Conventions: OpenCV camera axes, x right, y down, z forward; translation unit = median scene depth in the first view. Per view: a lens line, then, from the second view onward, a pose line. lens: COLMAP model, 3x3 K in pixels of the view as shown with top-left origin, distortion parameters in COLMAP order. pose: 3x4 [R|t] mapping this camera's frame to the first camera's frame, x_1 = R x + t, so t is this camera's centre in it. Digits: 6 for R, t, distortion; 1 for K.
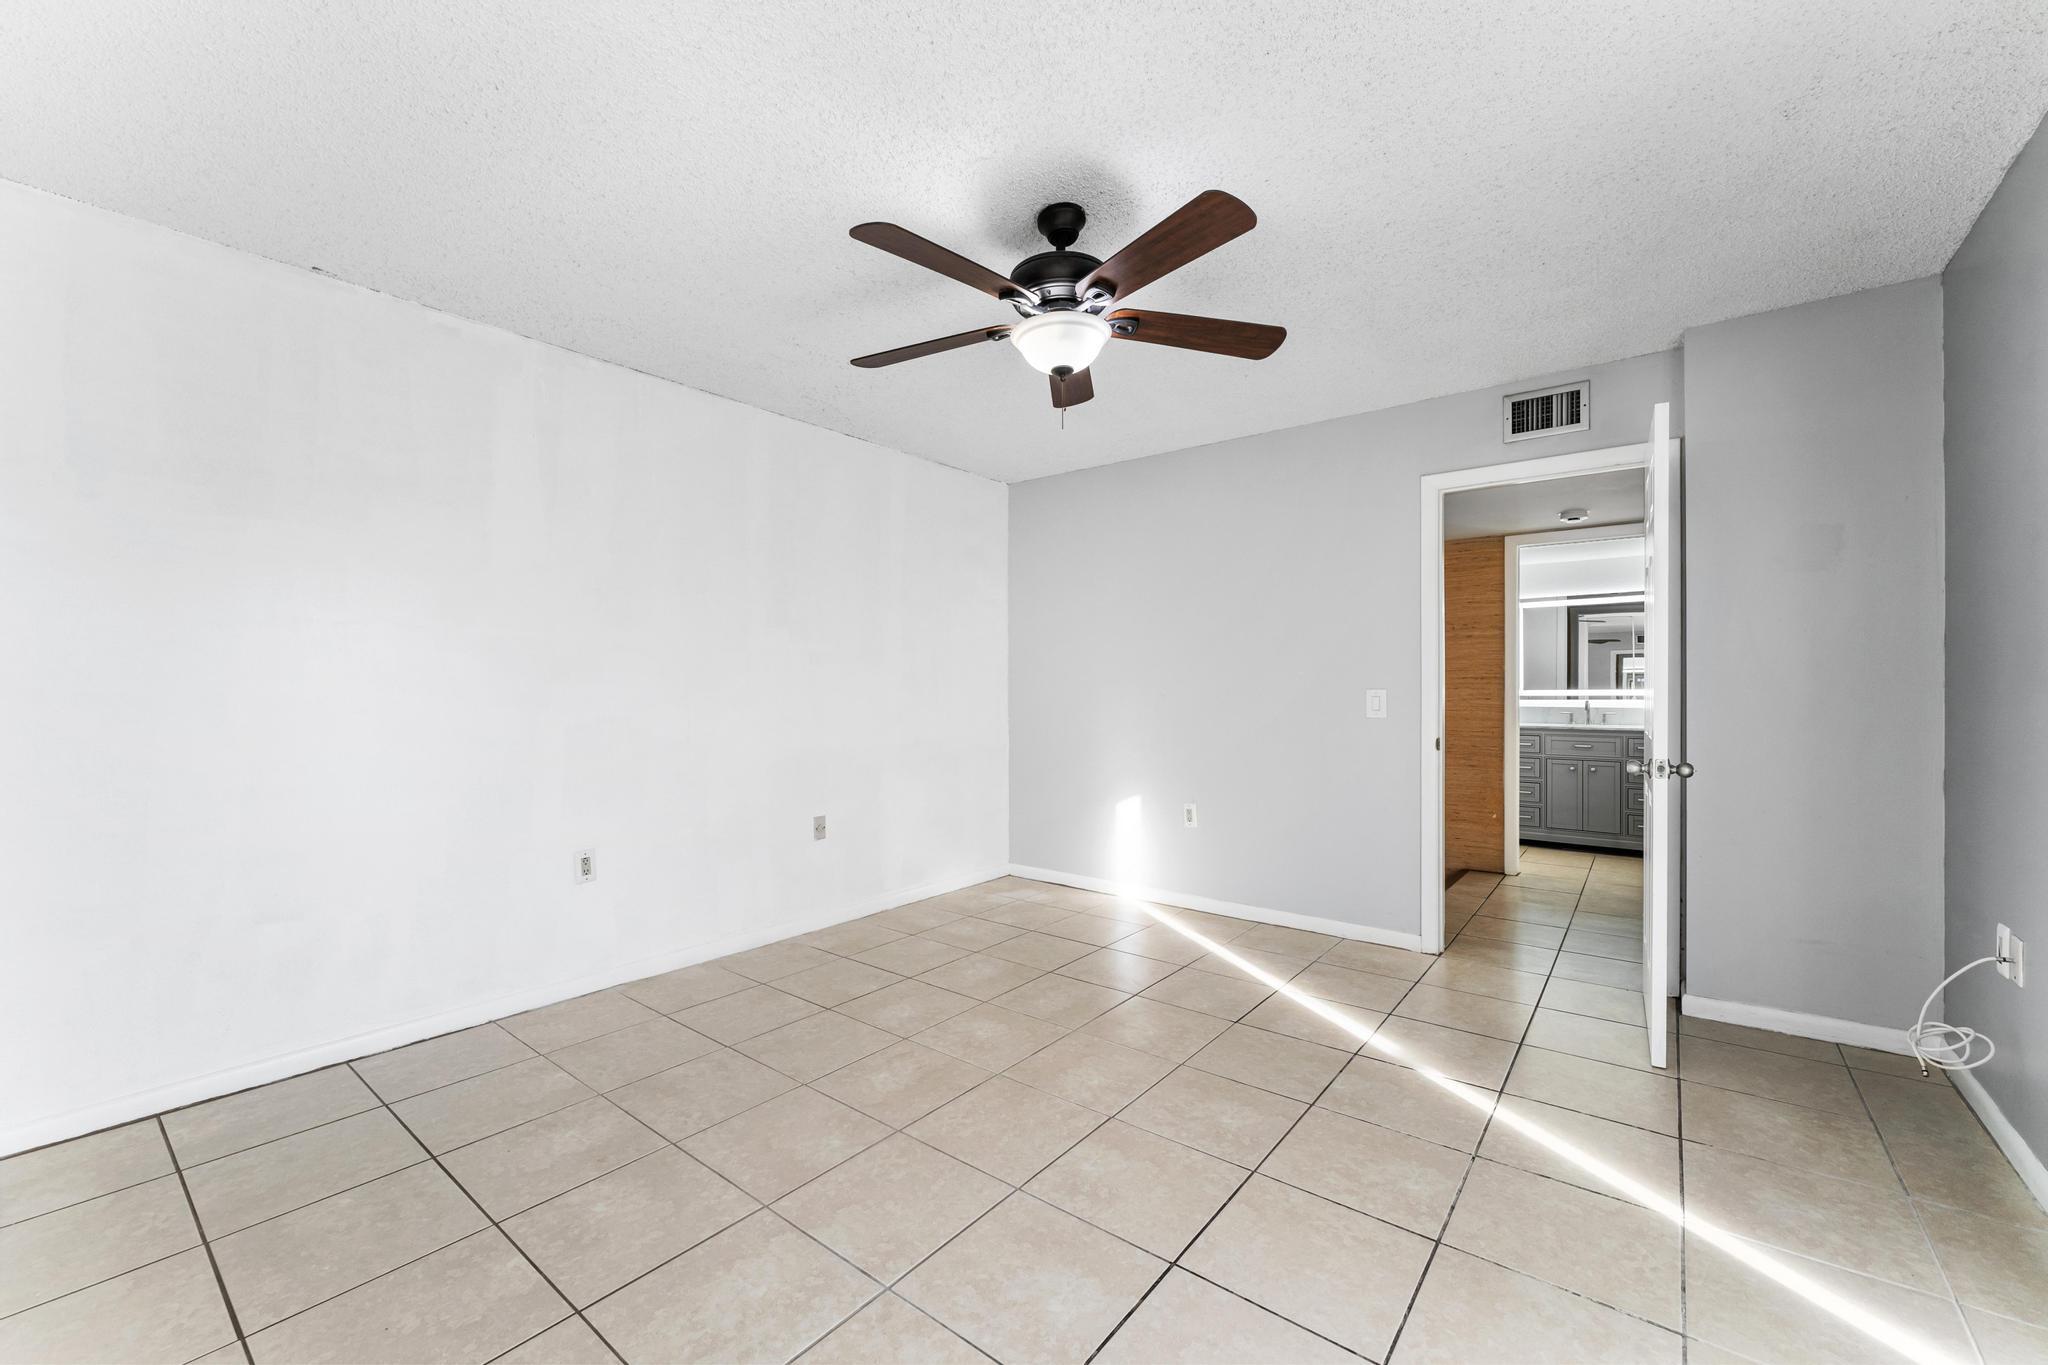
lens RADIAL K [[812.0, 0, 1032.7], [0, 812.0, 688.9], [0, 0, 1]] dist [0.001068, -0.000028]
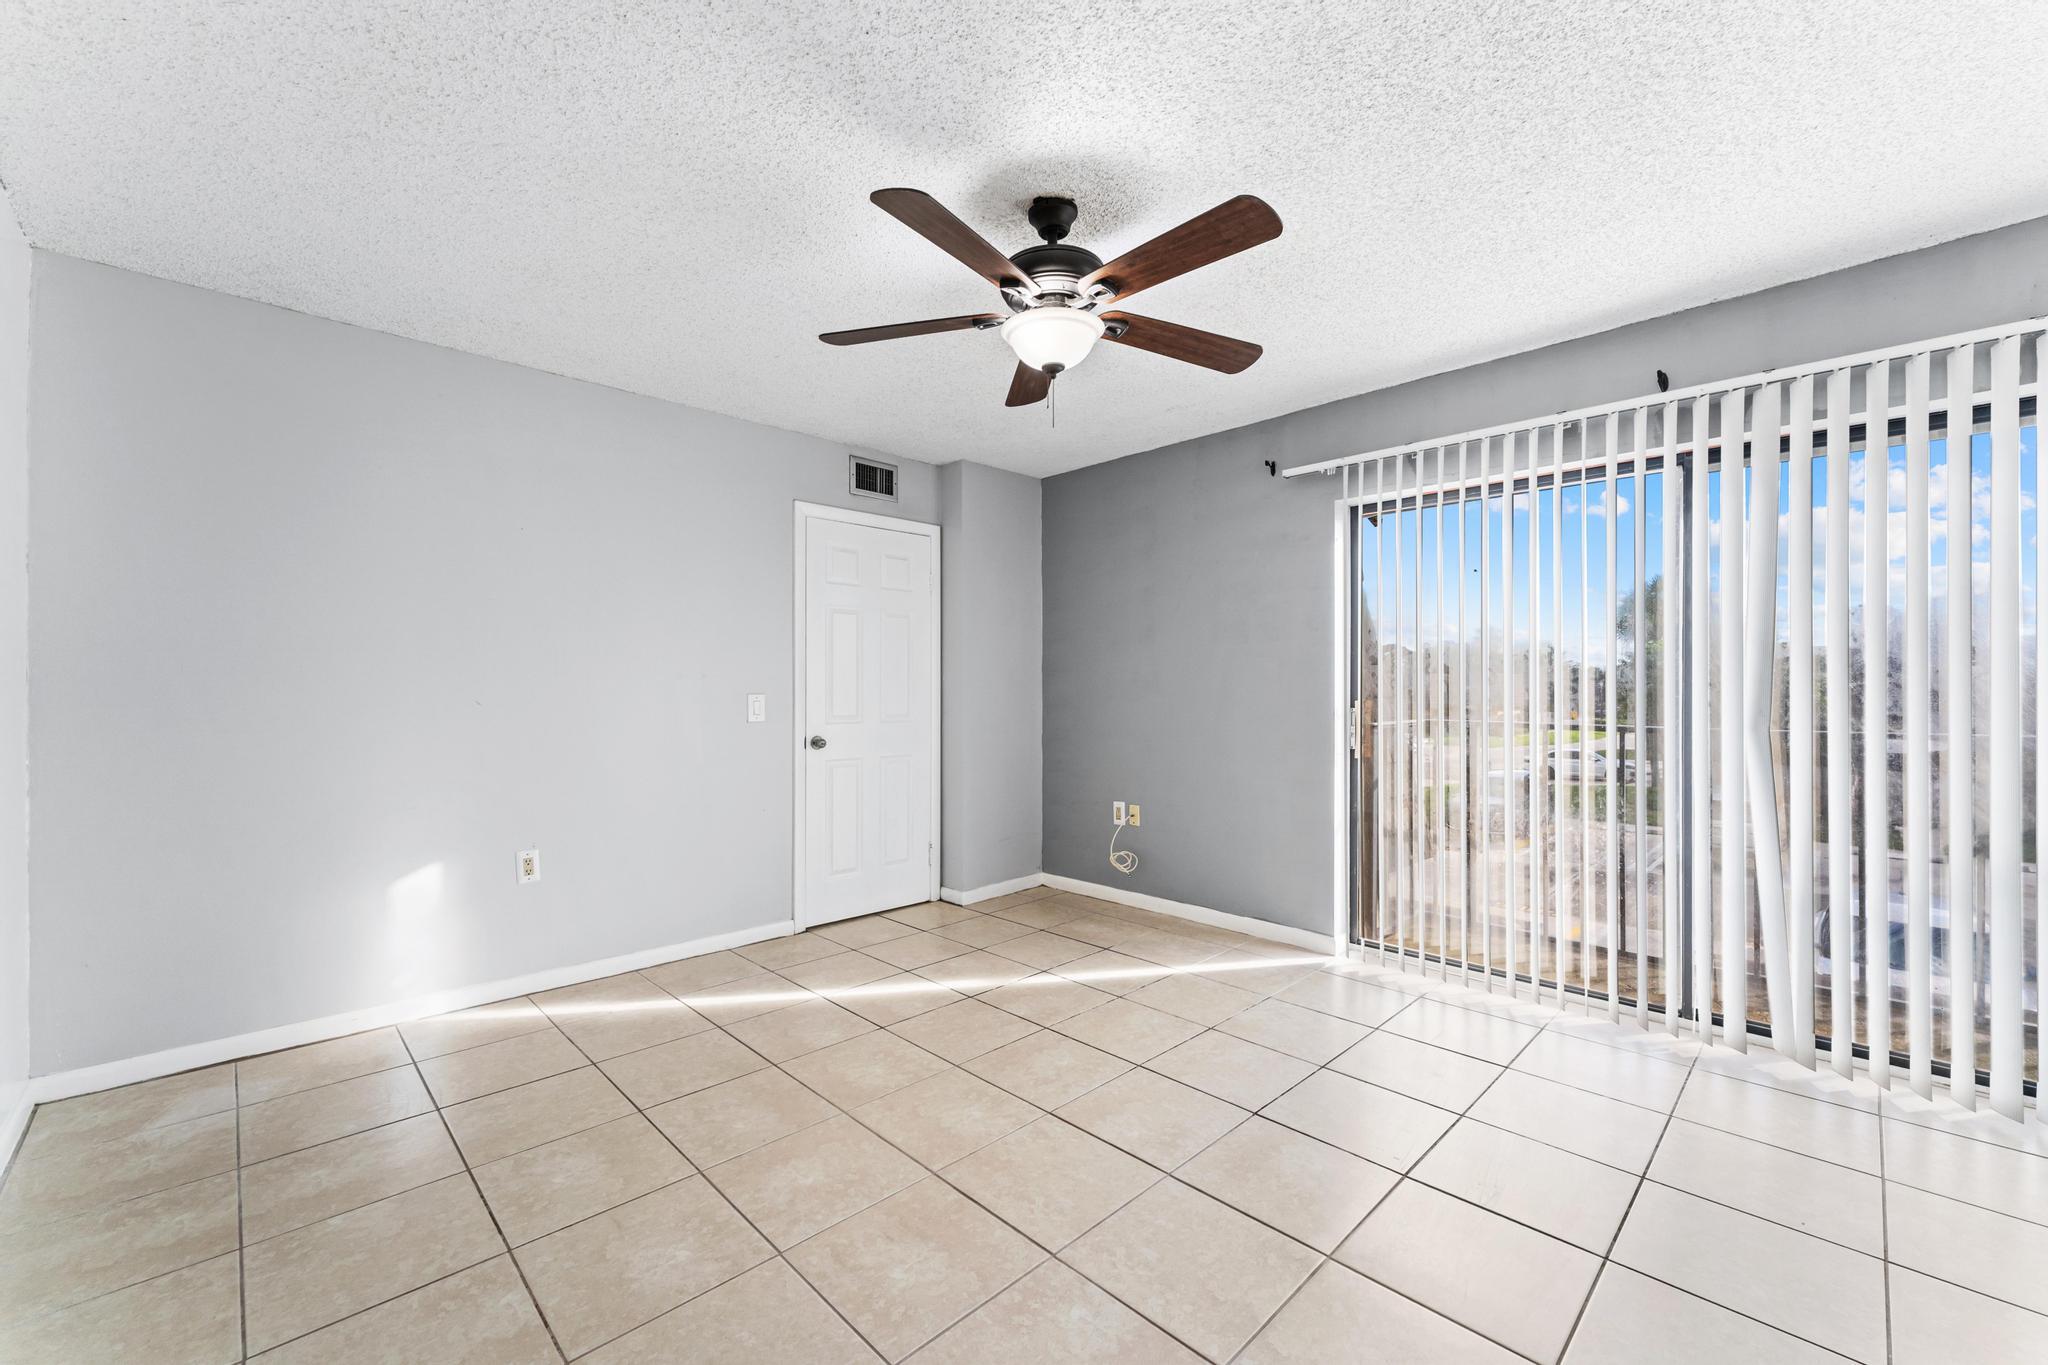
lens RADIAL K [[812.0, 0, 1018.6], [0, 812.0, 684.6], [0, 0, 1]] dist [0.001068, -0.000028]
pose [[0.136766, 0.010649, 0.990546, -0.729501], [0.000850, 0.999941, -0.010867, 0.000580], [-0.990603, 0.002328, 0.136749, 0.708616]]
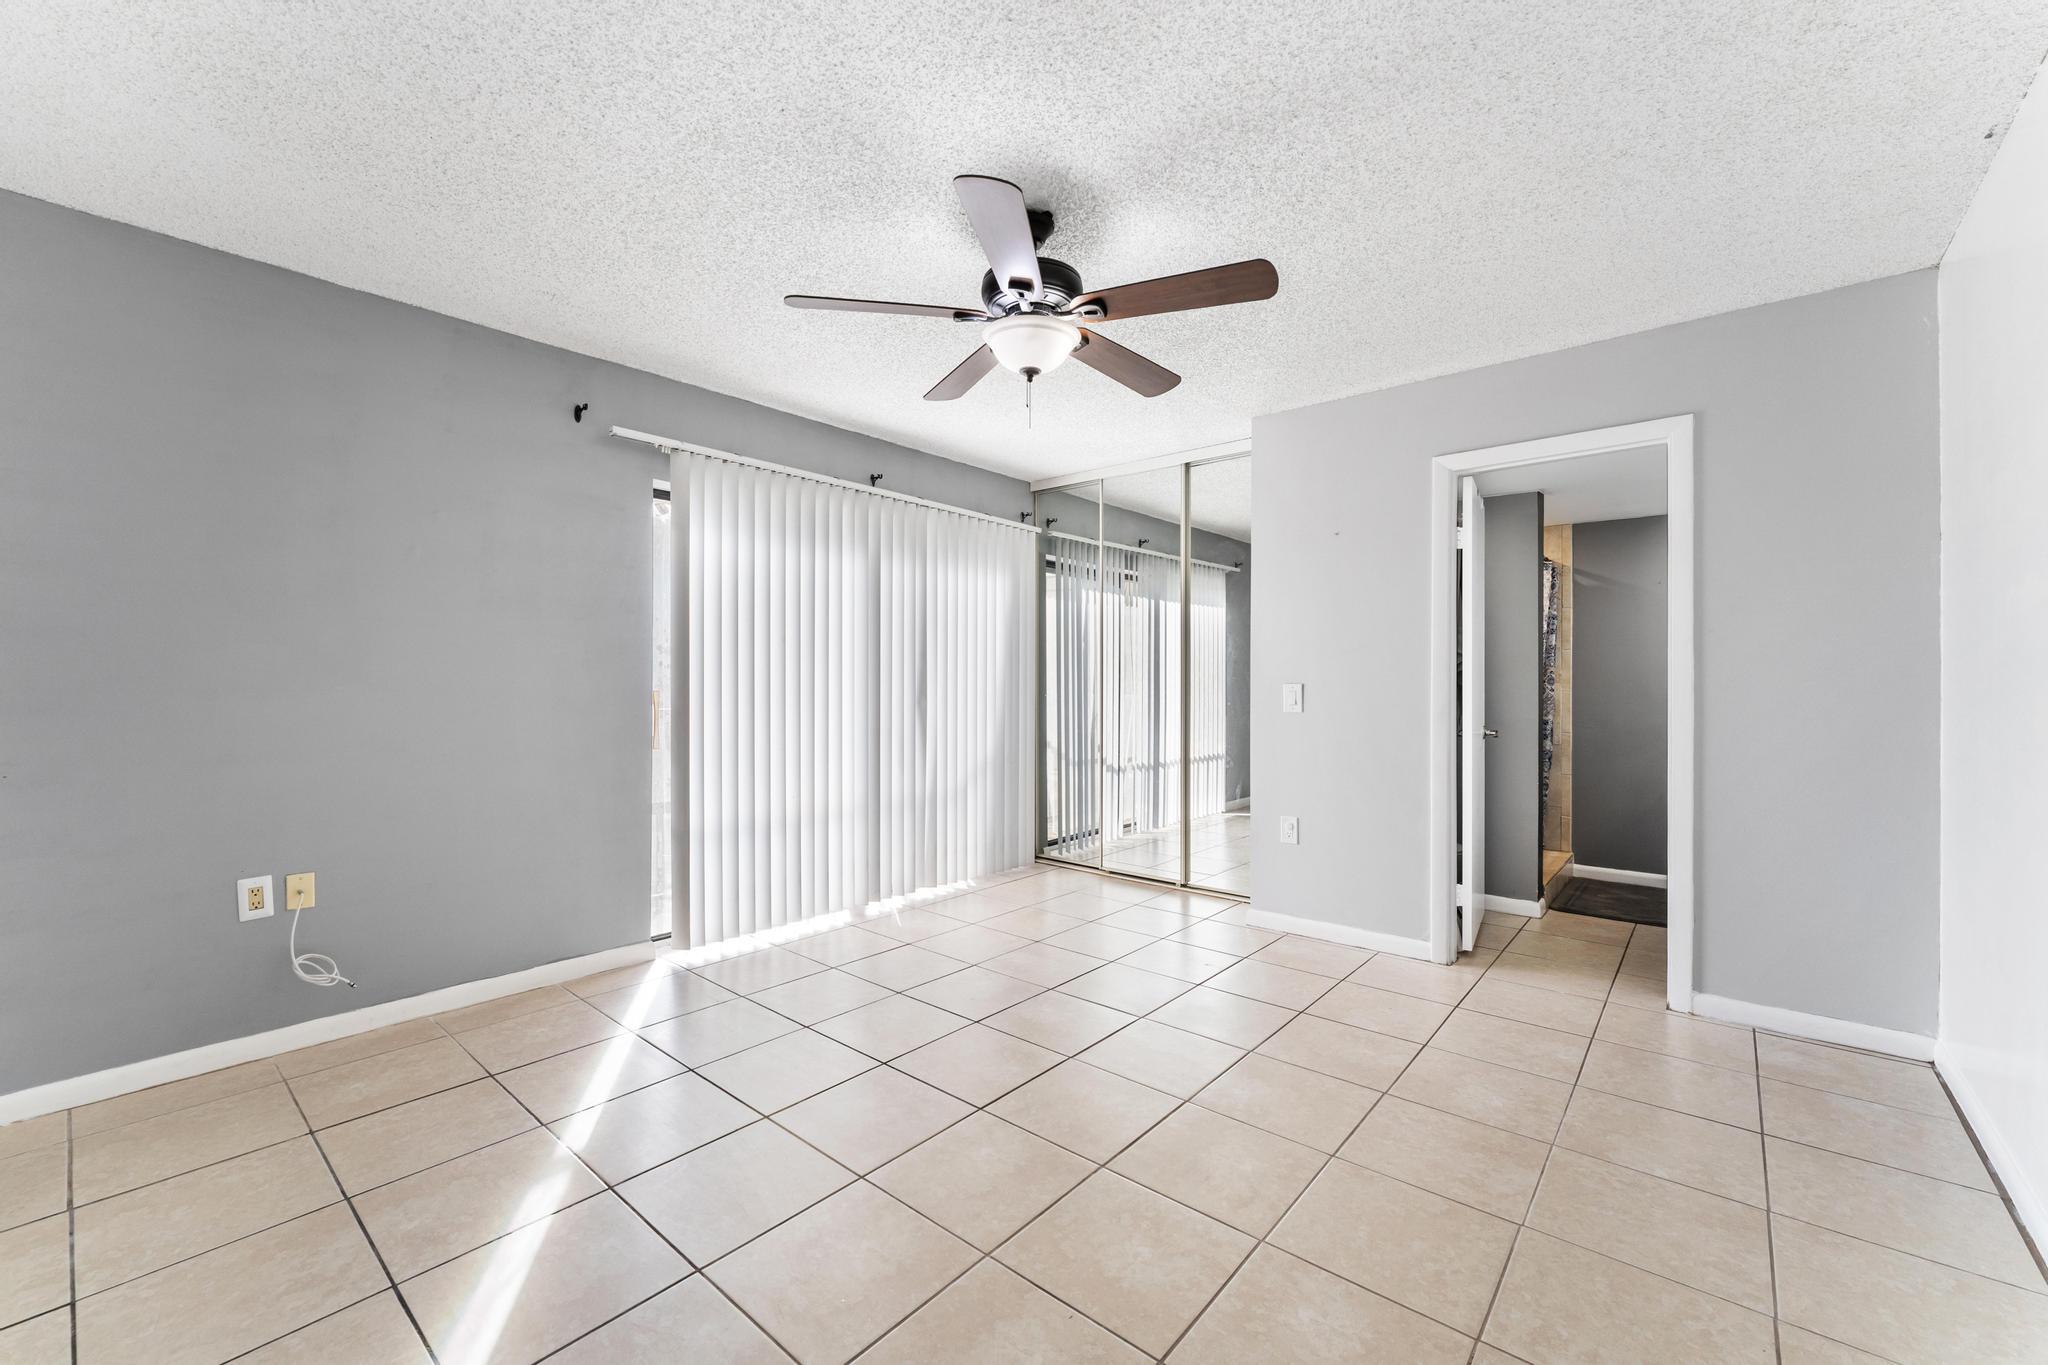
lens RADIAL K [[812.0, 0, 1029.4], [0, 812.0, 691.5], [0, 0, 1]] dist [0.001068, -0.000028]
pose [[-0.999175, -0.000966, 0.040607, -0.002996], [-0.000714, 0.999980, 0.006231, 0.004807], [-0.040613, 0.006197, -0.999156, 1.575563]]
